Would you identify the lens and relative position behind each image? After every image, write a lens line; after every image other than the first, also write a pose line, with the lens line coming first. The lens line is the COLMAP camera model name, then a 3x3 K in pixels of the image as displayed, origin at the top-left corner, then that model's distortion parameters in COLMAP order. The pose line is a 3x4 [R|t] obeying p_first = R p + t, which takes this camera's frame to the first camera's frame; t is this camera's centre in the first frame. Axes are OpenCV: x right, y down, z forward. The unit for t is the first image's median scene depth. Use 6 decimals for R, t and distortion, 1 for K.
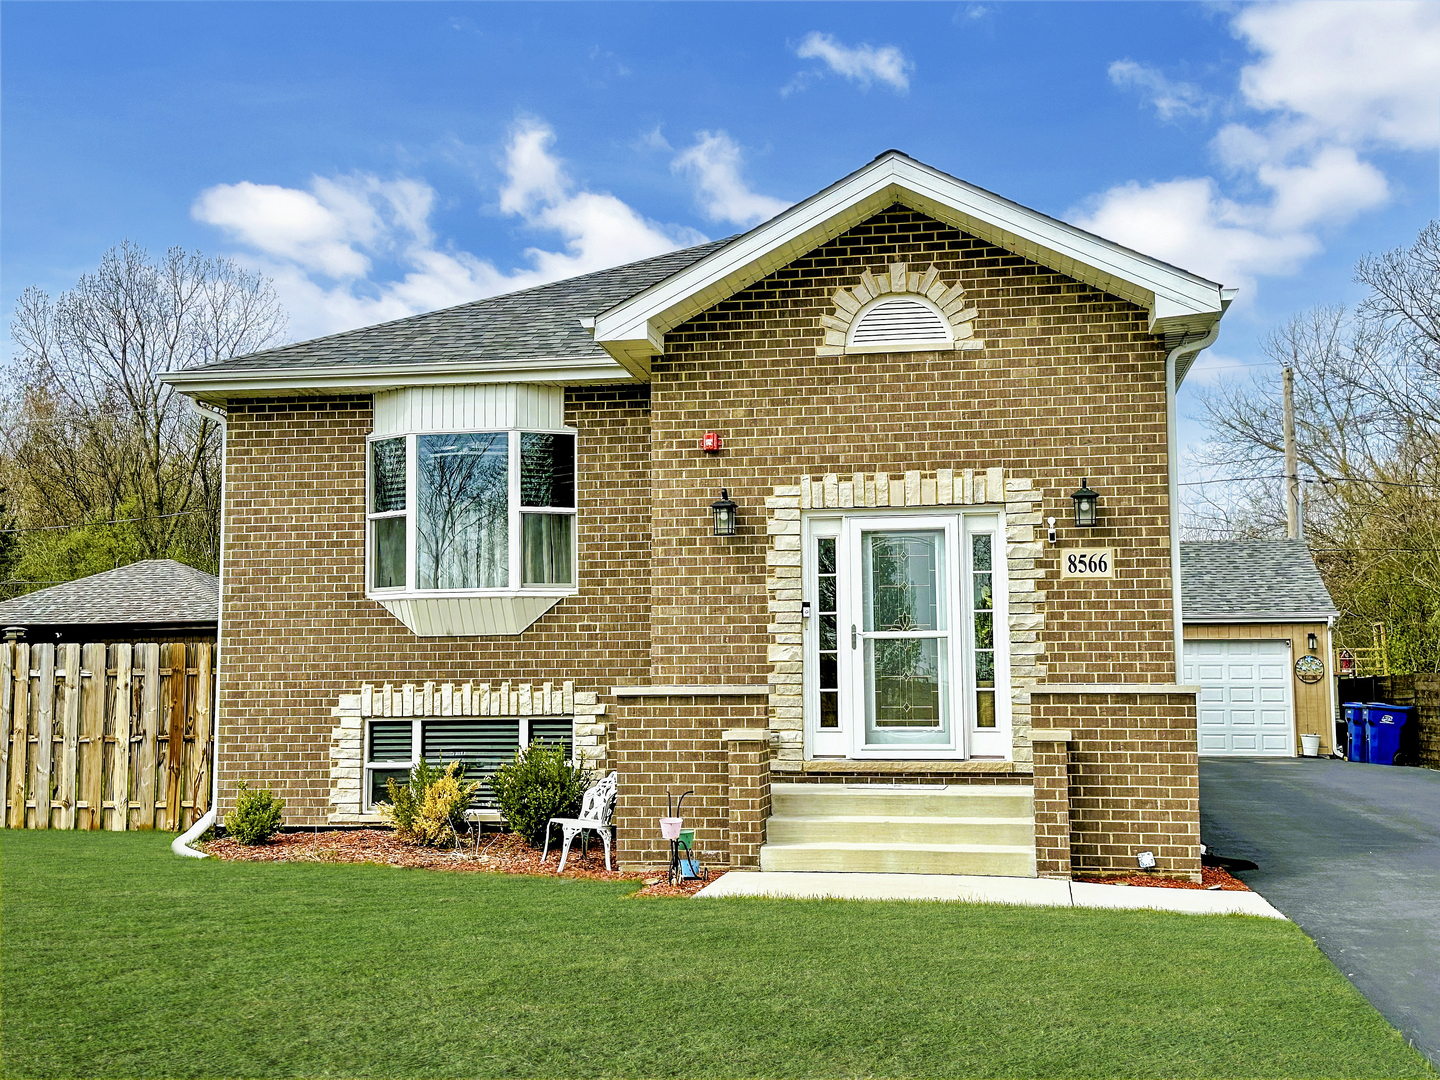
lens RADIAL K [[1694.7, 0, 699.3], [0, 1694.7, 541.4], [0, 0, 1]] dist [0.135092, -0.016834]
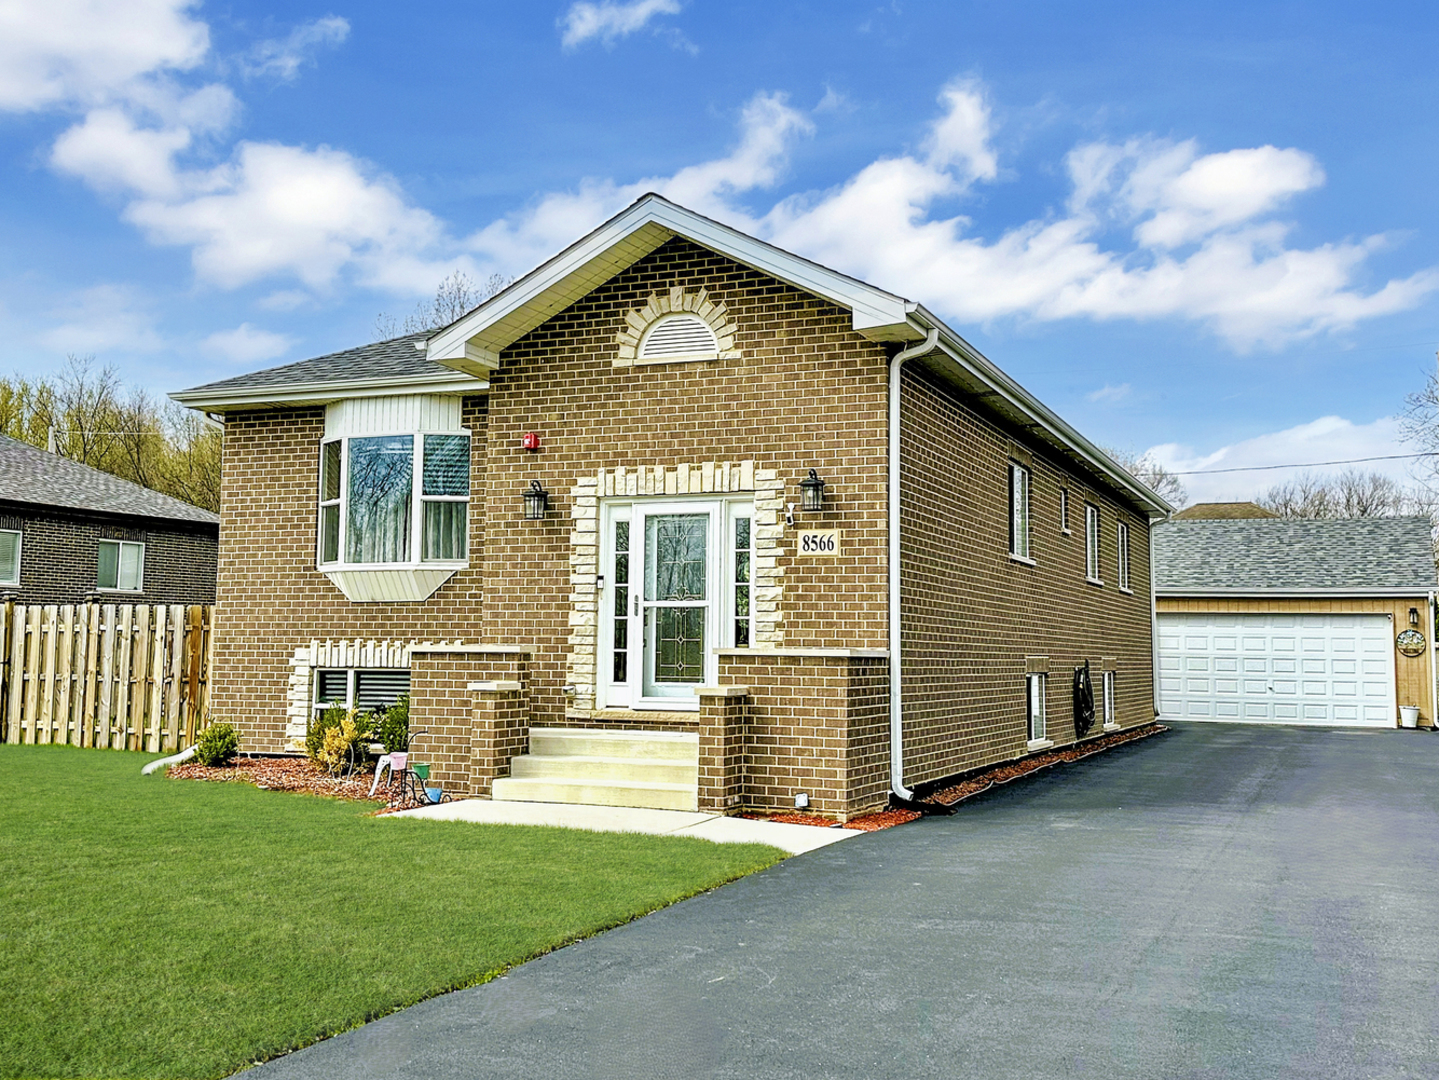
lens RADIAL K [[1521.1, 0, 678.3], [0, 1521.1, 501.9], [0, 0, 1]] dist [0.120827, -0.015011]
pose [[0.970356, -0.006103, -0.241602, 0.367669], [0.003710, 0.999939, -0.010359, -0.004277], [0.241650, 0.009156, 0.970320, -0.016948]]
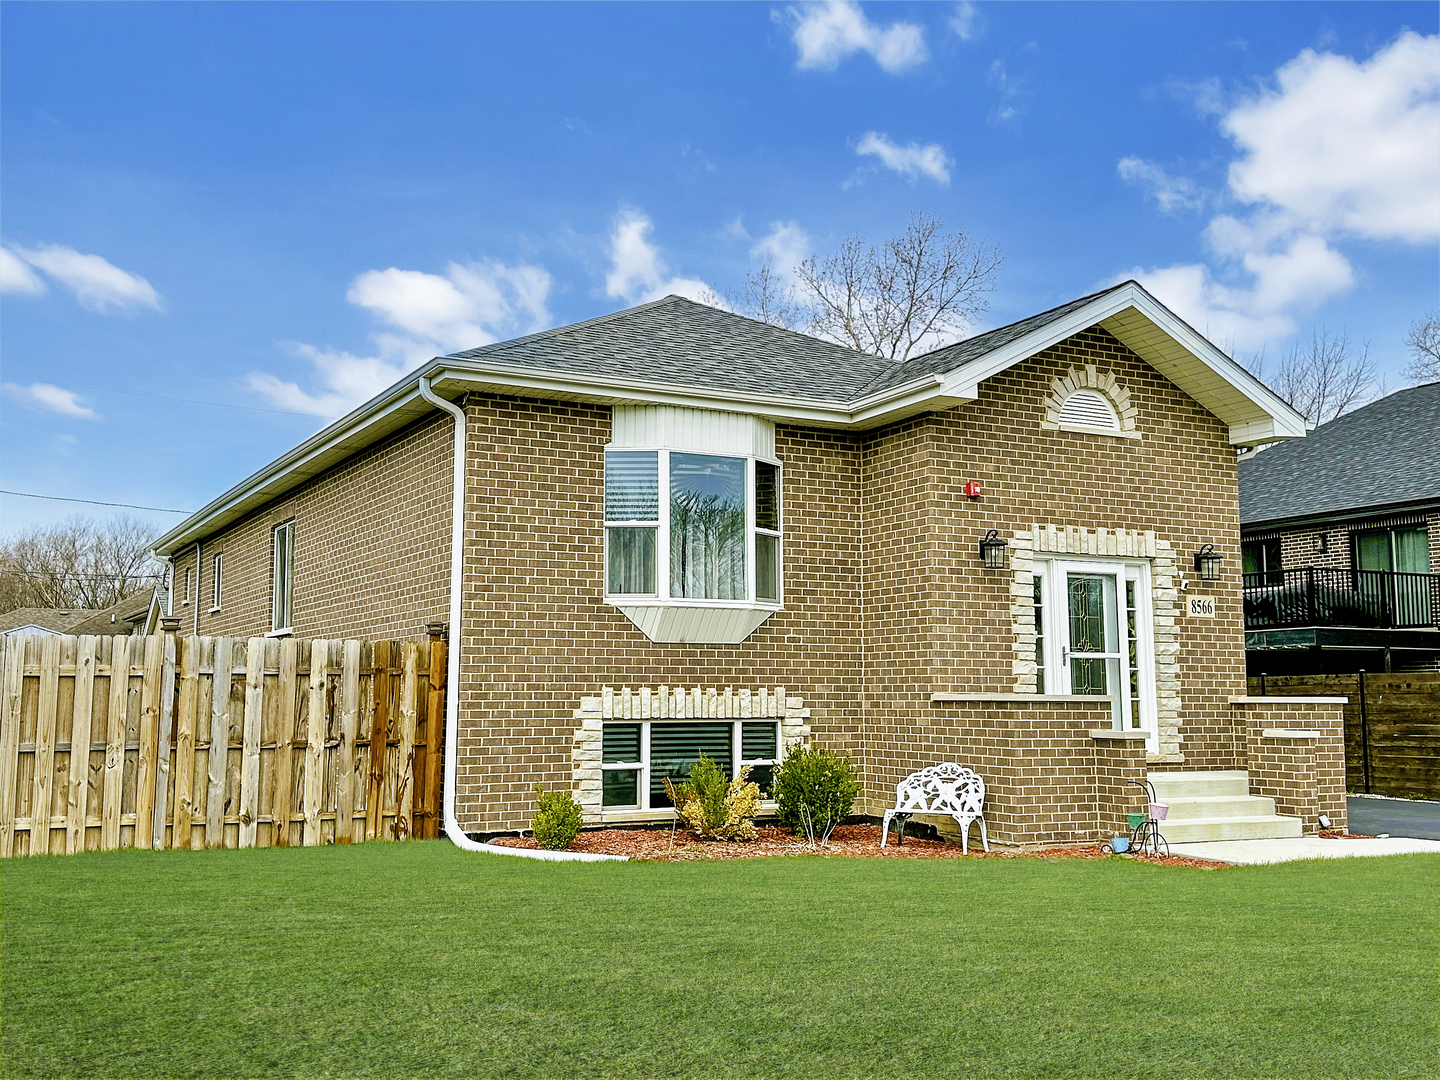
lens RADIAL K [[1478.0, 0, 720.0], [0, 1478.0, 540.0], [0, 0, 1]] dist [0.183400, -0.410301]
pose [[0.783673, 0.074567, 0.616682, -0.778582], [-0.060914, 0.997209, -0.043170, 0.033257], [-0.618180, -0.003734, 0.786028, 0.286579]]
